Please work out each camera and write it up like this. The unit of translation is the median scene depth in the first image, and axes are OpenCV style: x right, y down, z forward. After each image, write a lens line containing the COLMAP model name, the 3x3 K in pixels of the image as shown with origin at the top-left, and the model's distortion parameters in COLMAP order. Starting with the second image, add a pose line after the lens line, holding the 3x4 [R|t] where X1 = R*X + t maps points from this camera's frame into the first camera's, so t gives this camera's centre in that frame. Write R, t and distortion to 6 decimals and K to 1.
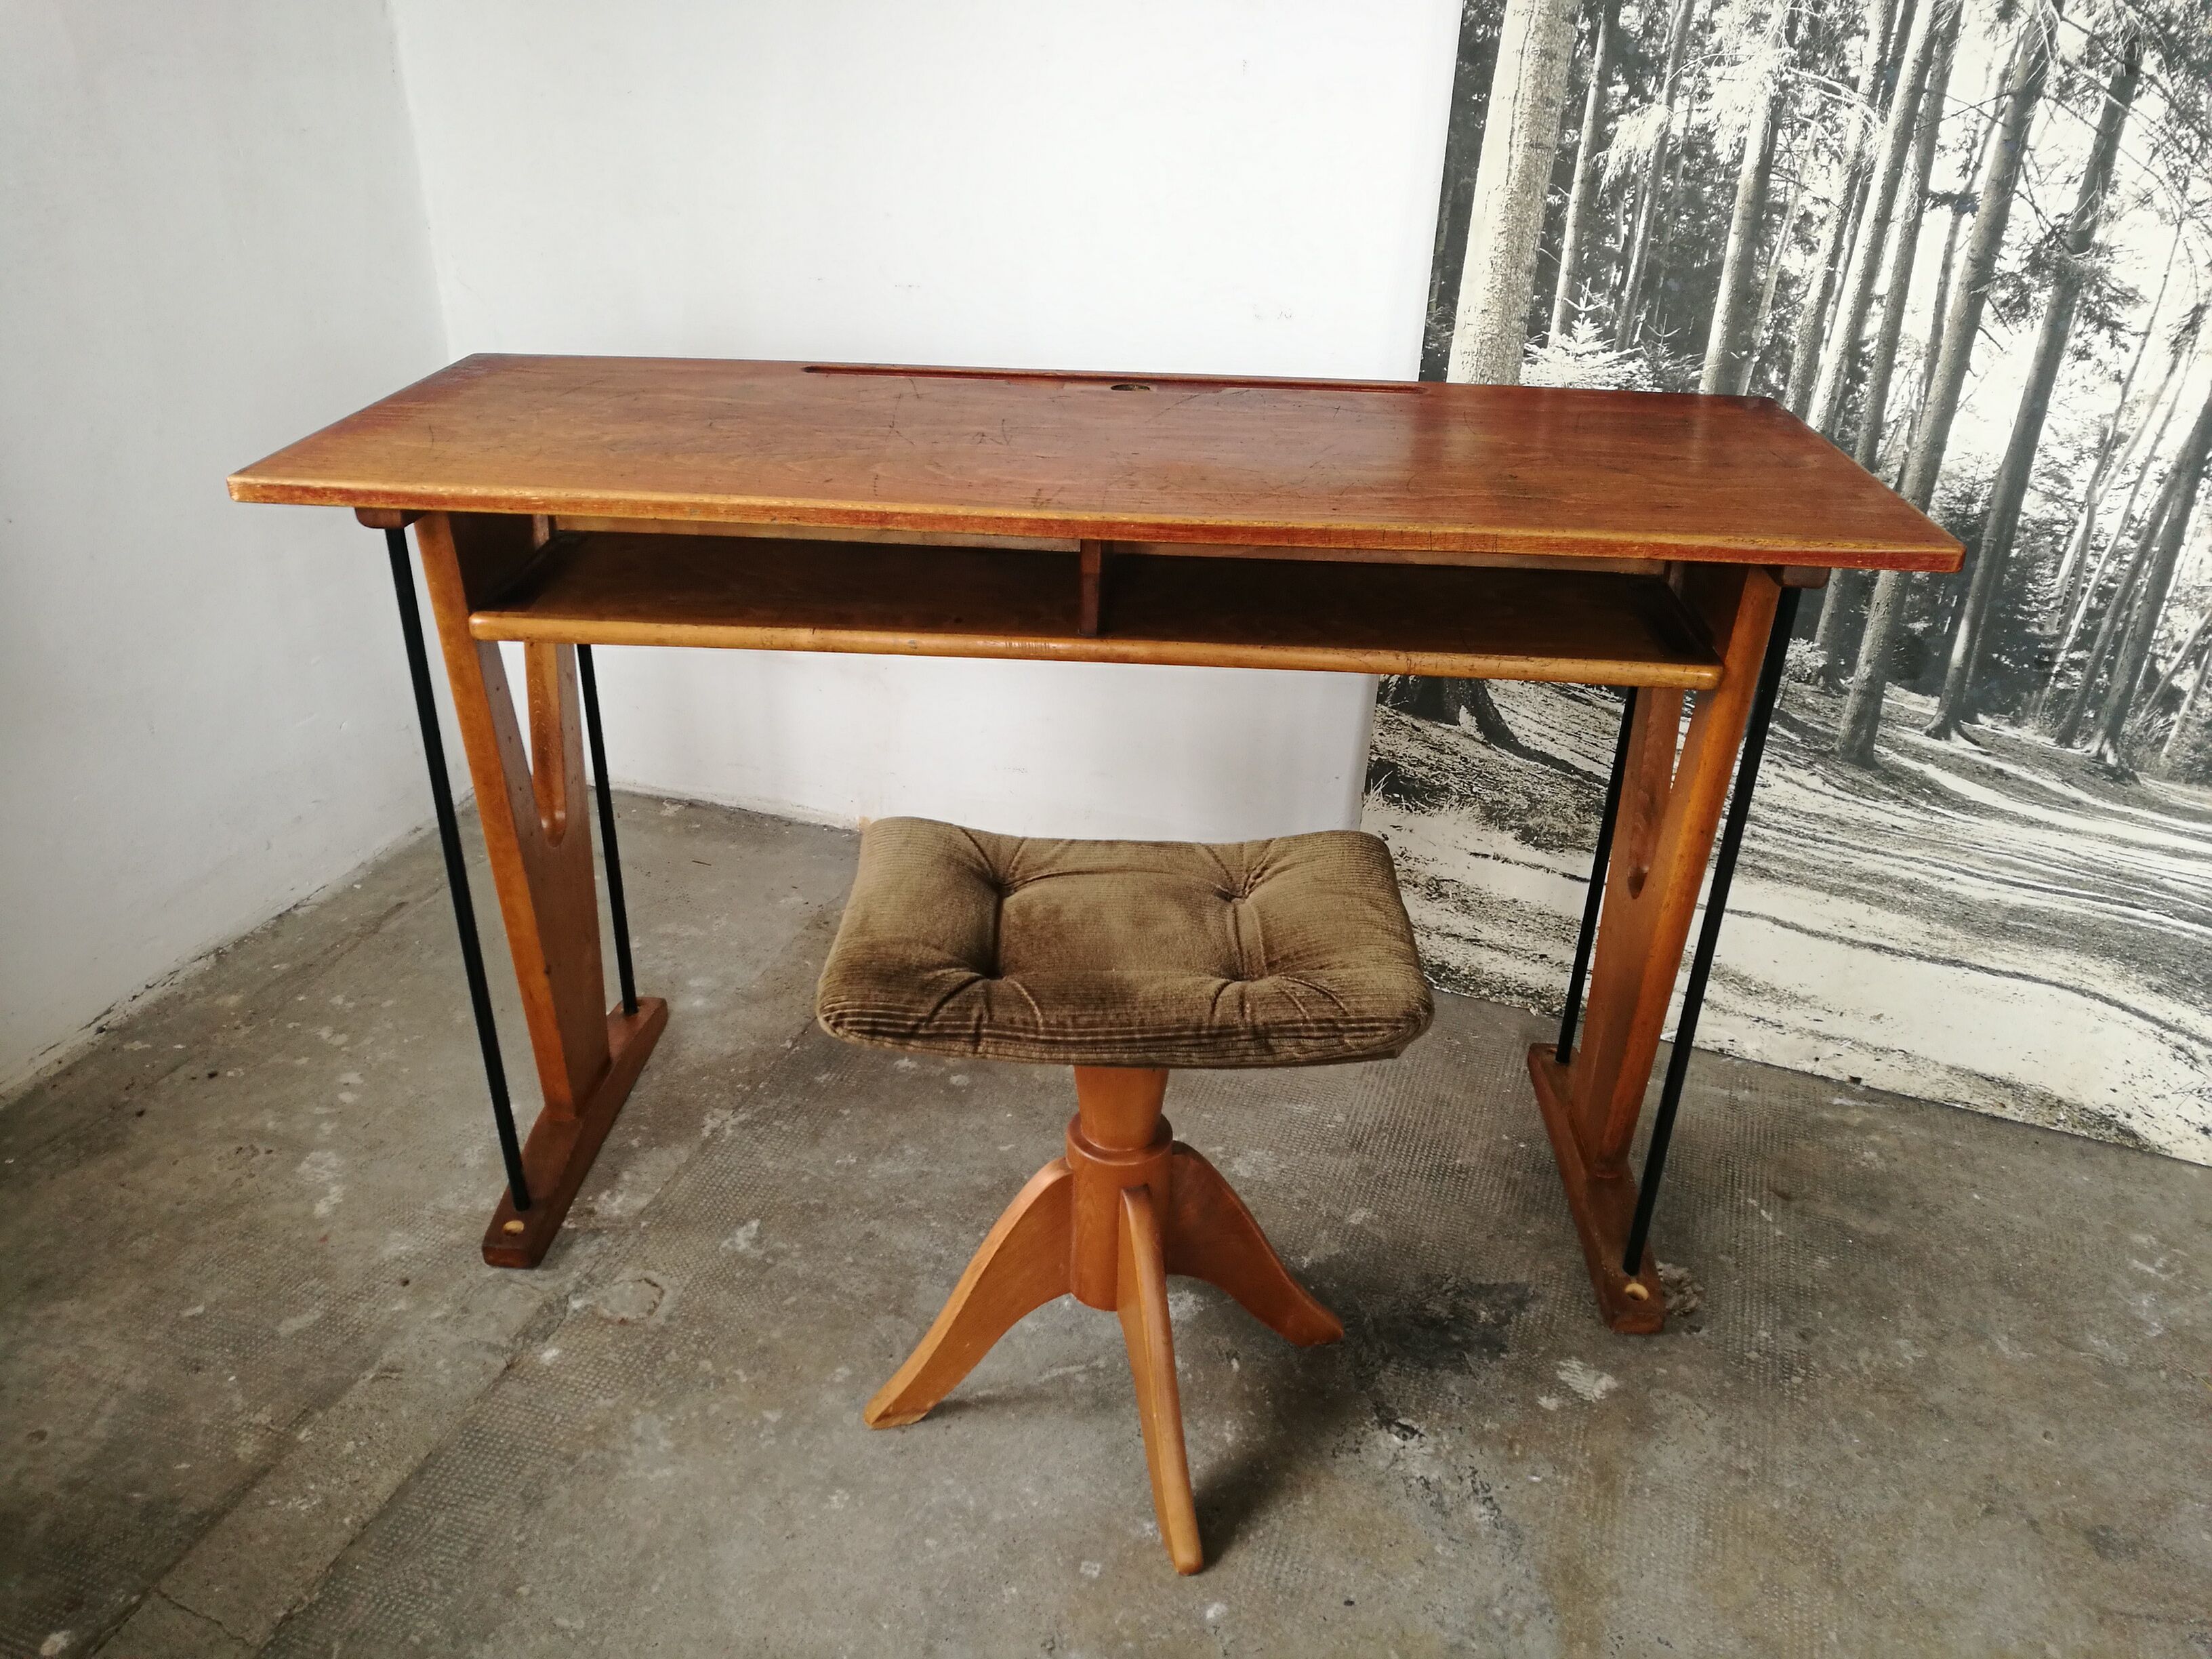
lens RADIAL K [[1761.8, 0, 1106.6], [0, 1761.8, 860.4], [0, 0, 1]] dist [-0.035767, 0.056966]
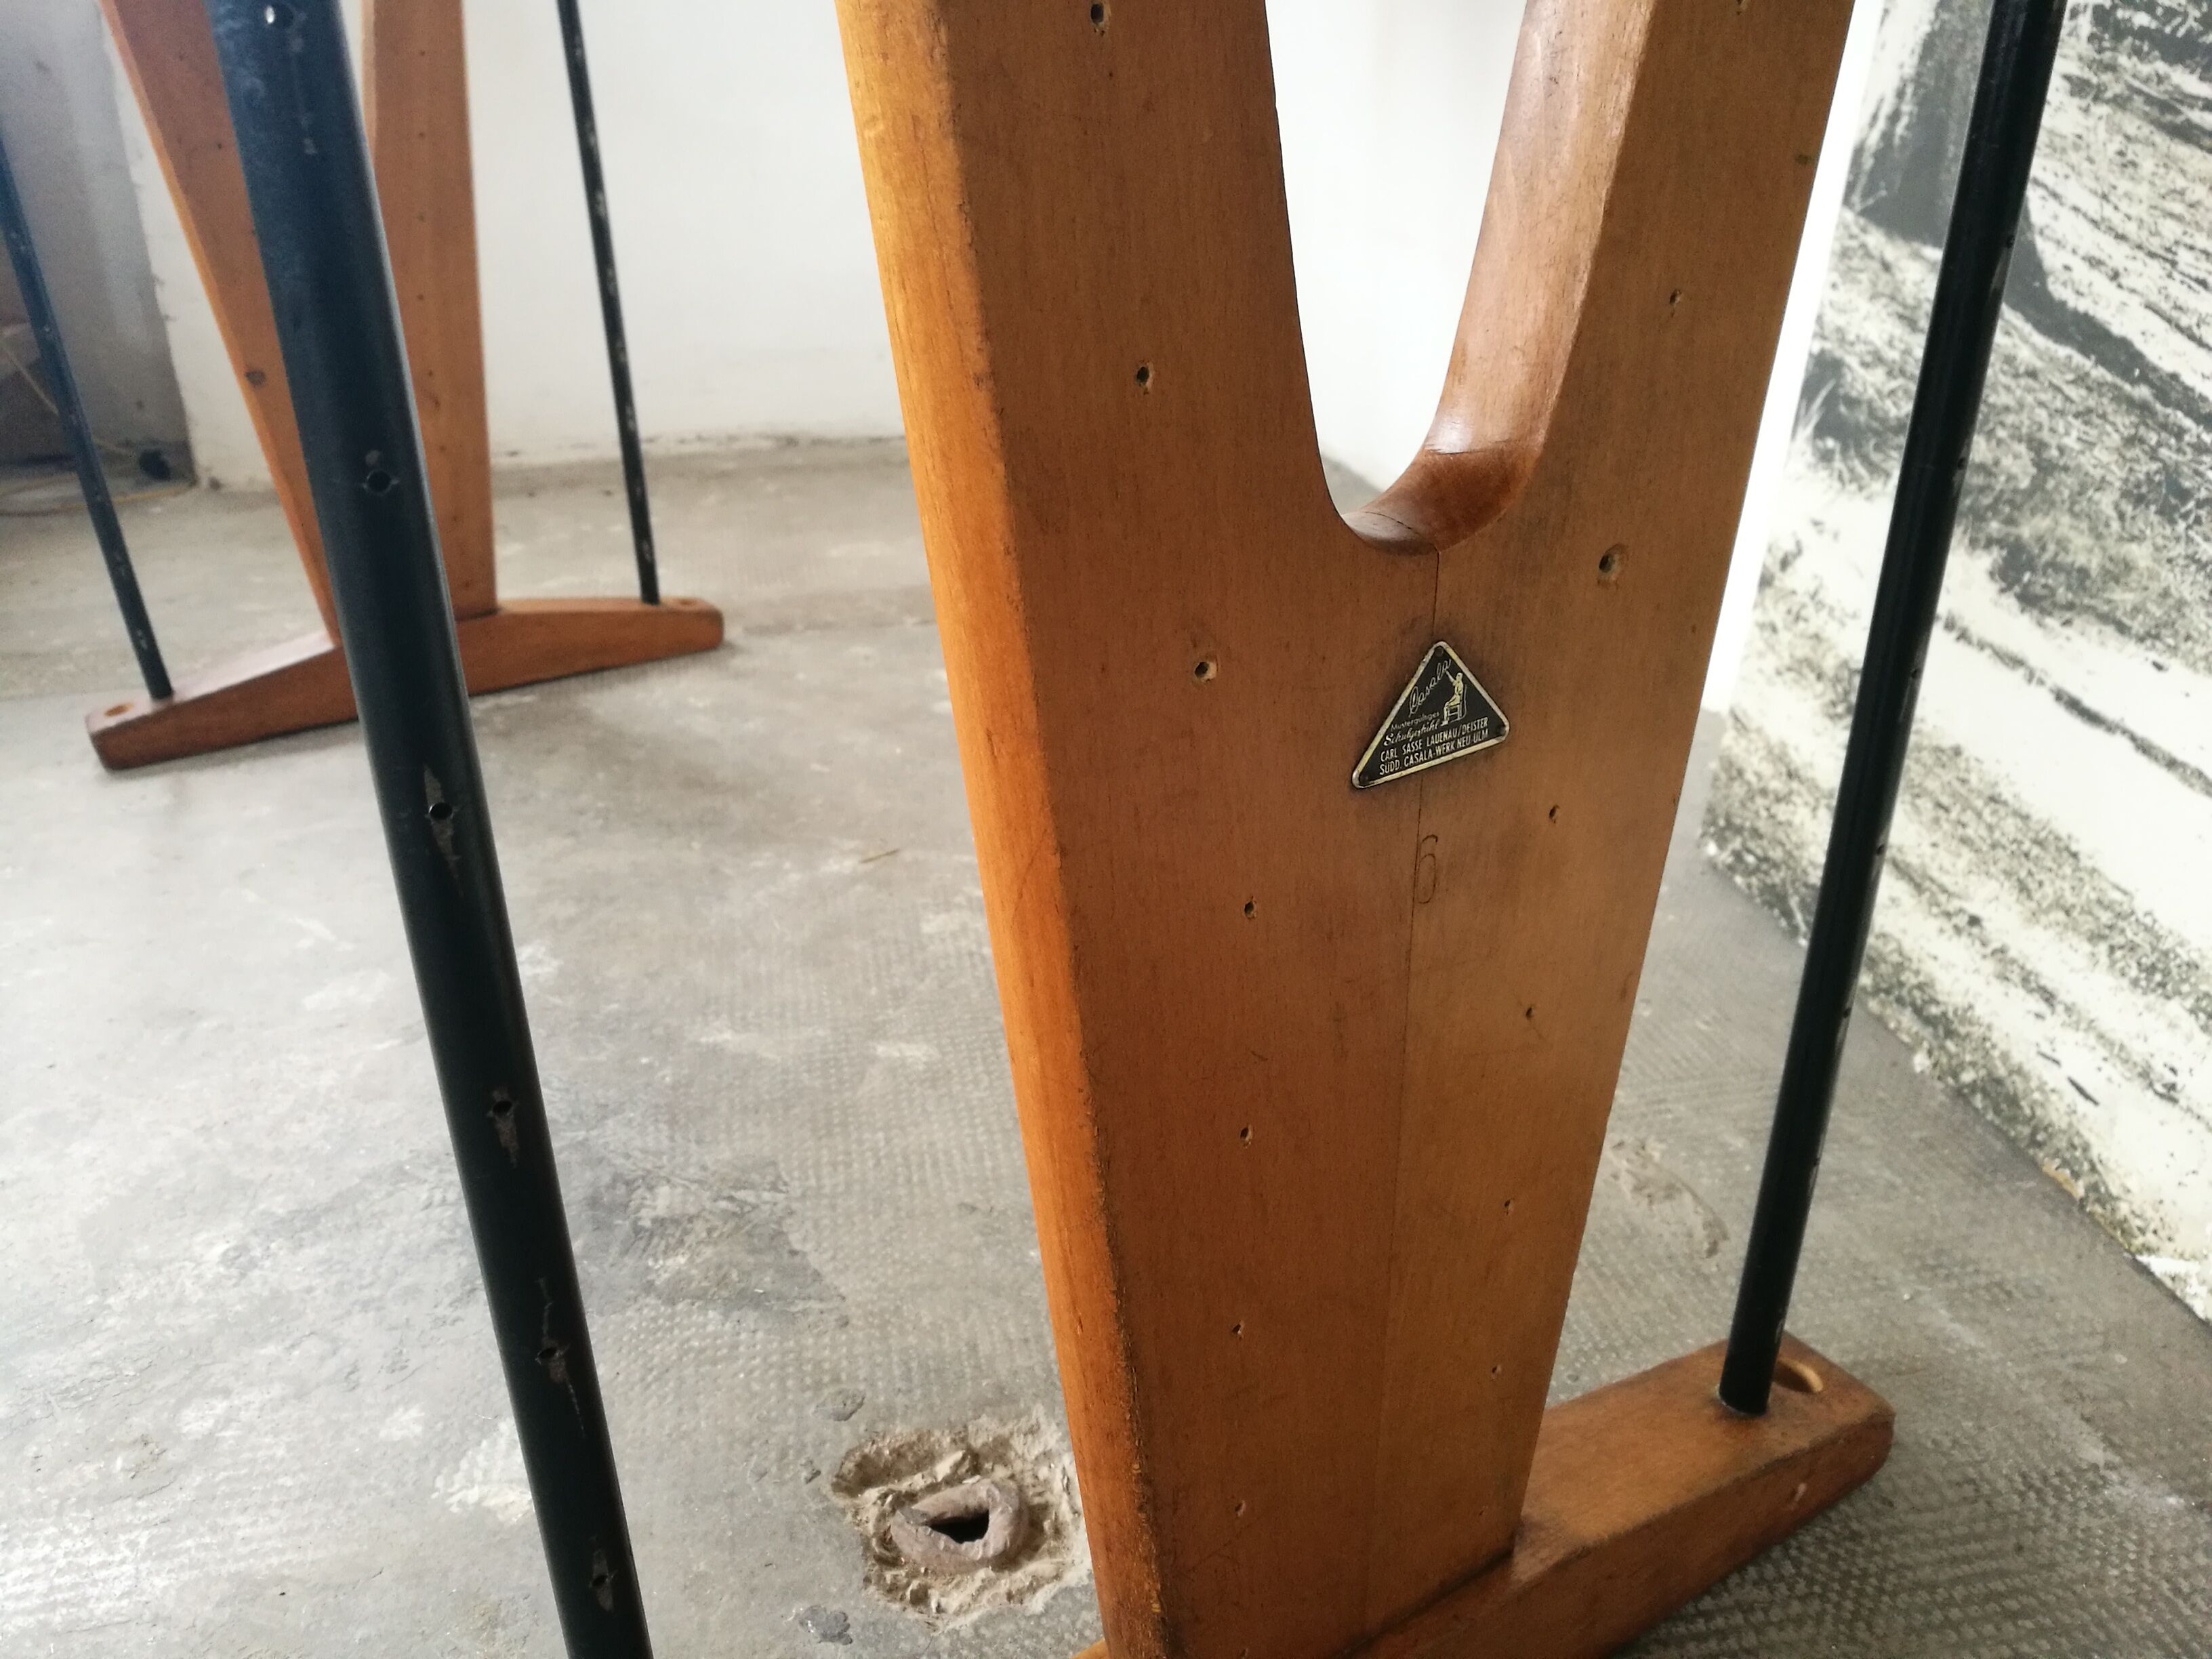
lens RADIAL K [[1761.8, 0, 1111.2], [0, 1761.8, 825.0], [0, 0, 1]] dist [-0.035767, 0.056966]
pose [[0.496493, 0.317896, -0.807736, 0.540583], [-0.372628, 0.918482, 0.132438, 0.066803], [0.783992, 0.235231, 0.574476, 0.780532]]
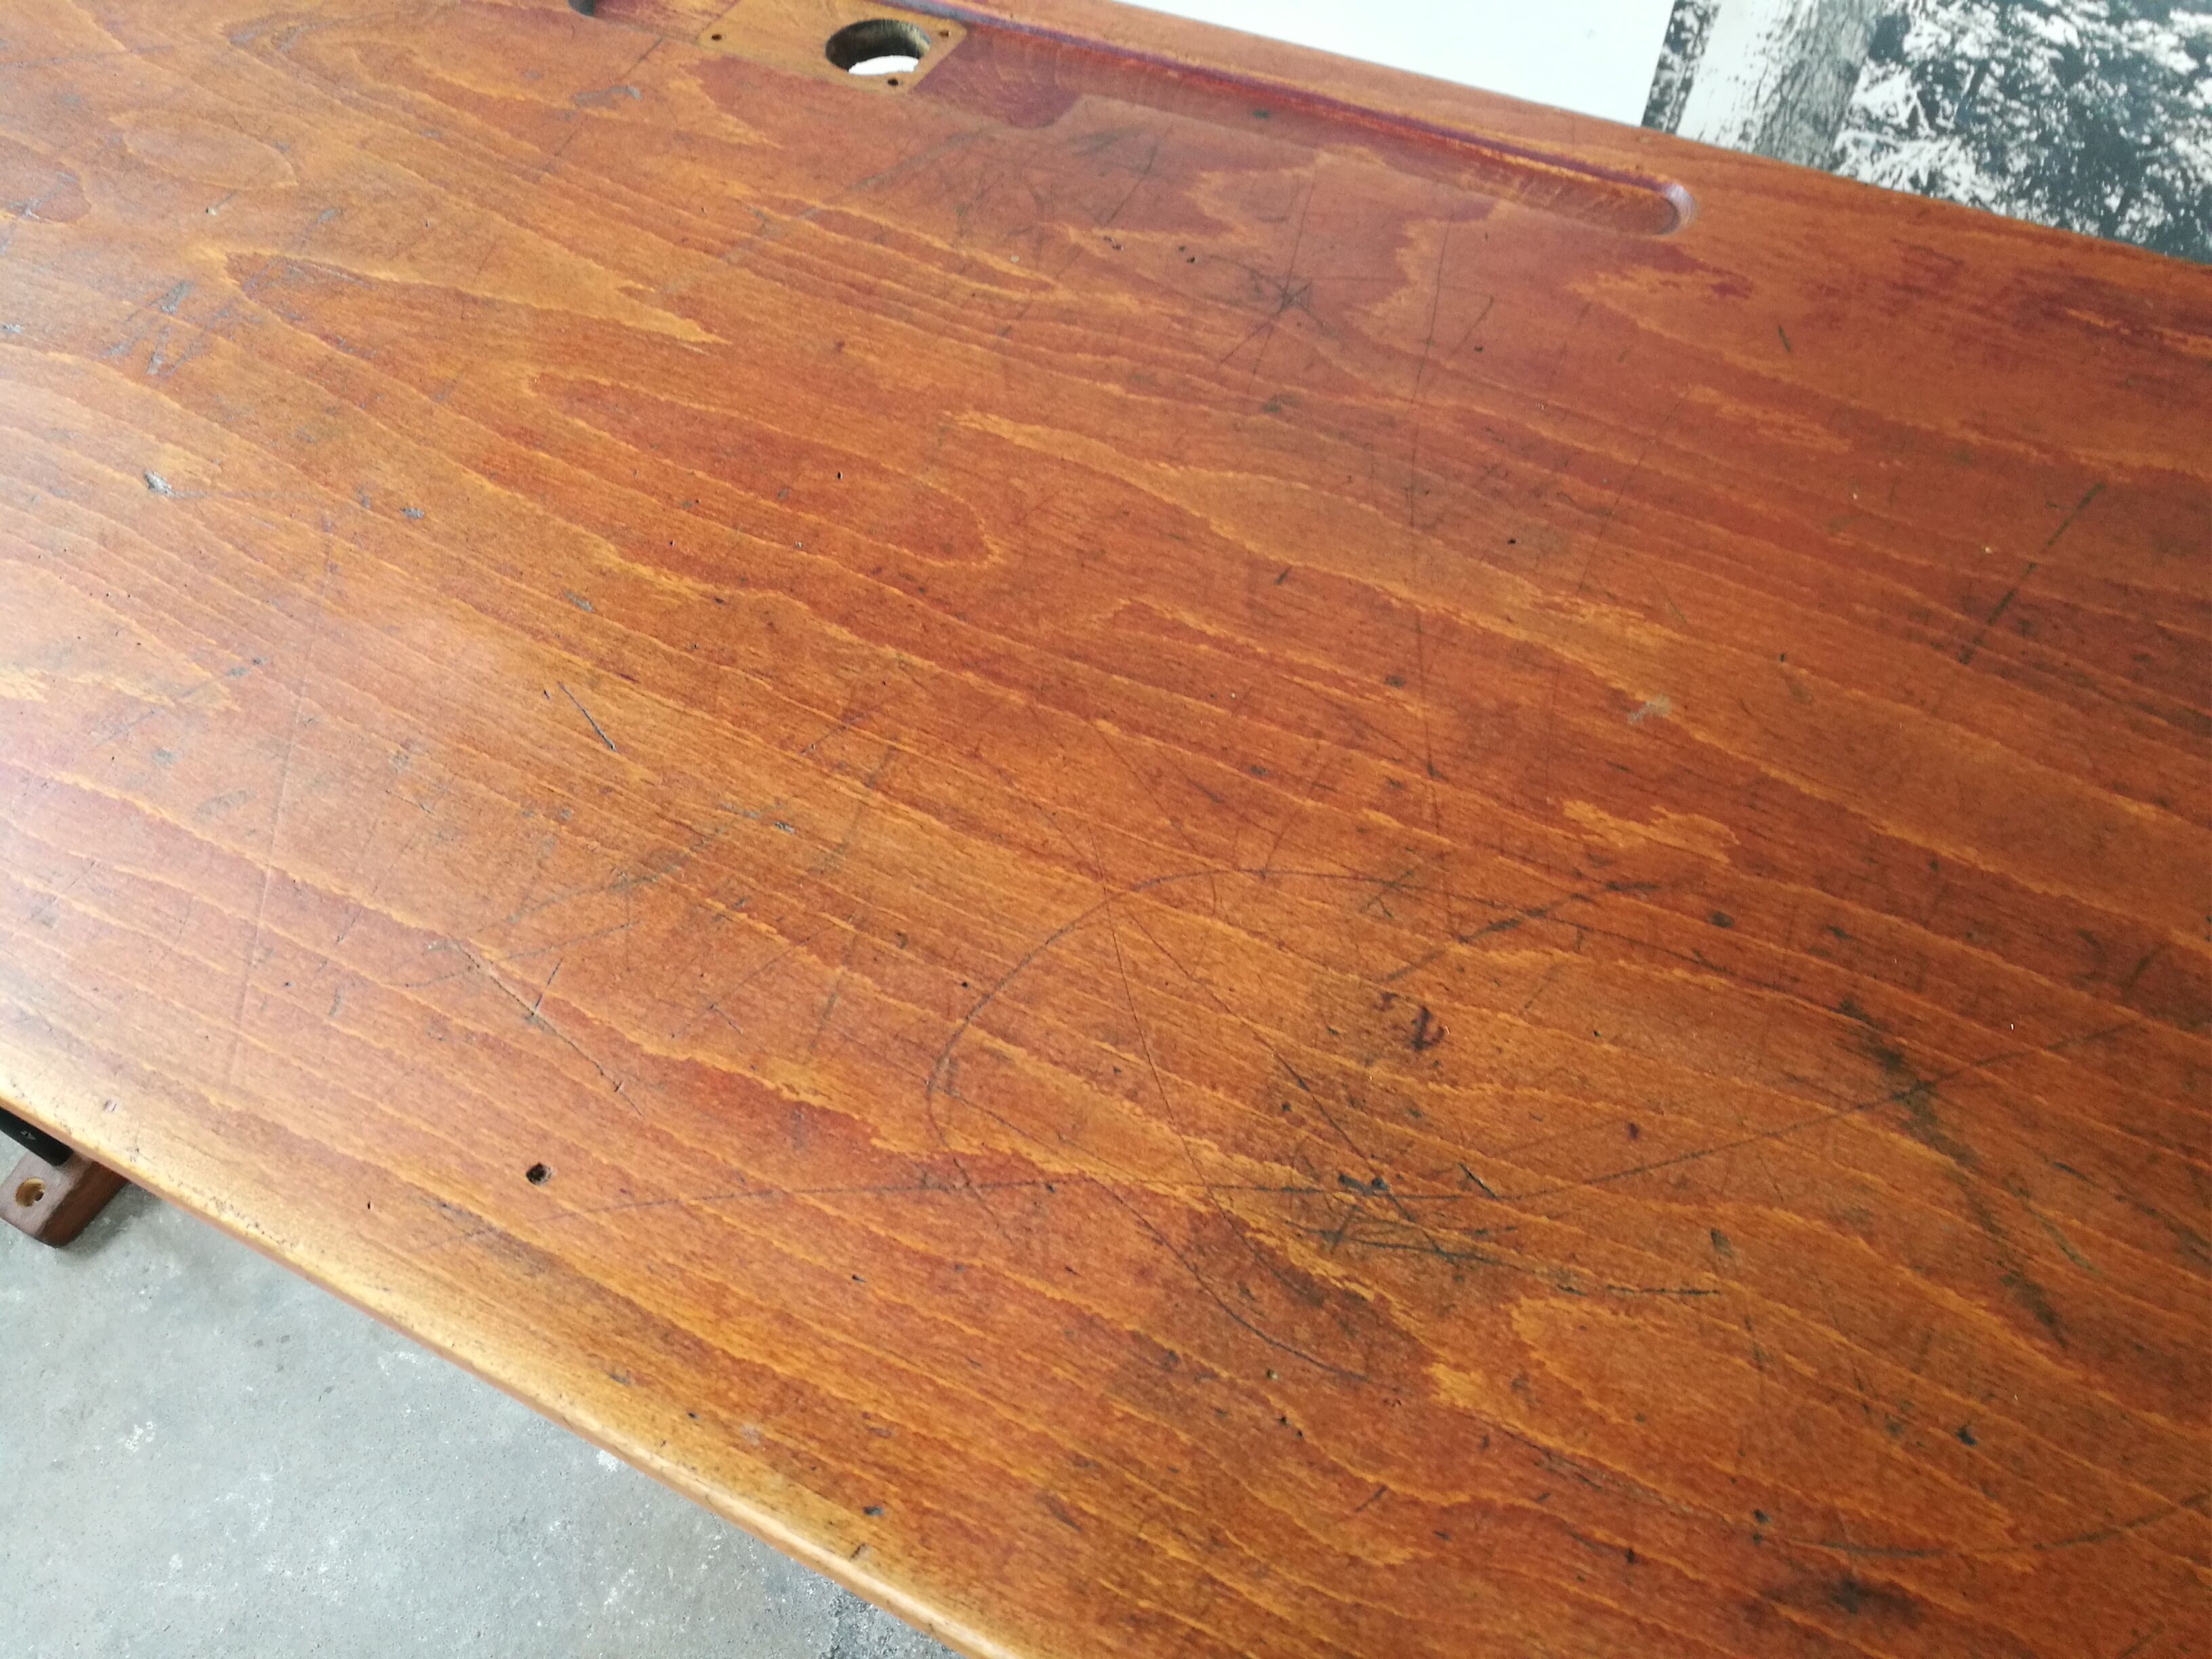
lens RADIAL K [[1761.8, 0, 1119.6], [0, 1761.8, 848.6], [0, 0, 1]] dist [-0.035767, 0.056966]
pose [[0.864166, 0.372447, -0.338379, 0.317261], [-0.181784, 0.858093, 0.480240, -0.252482], [0.469225, -0.353495, 0.809240, 0.556734]]
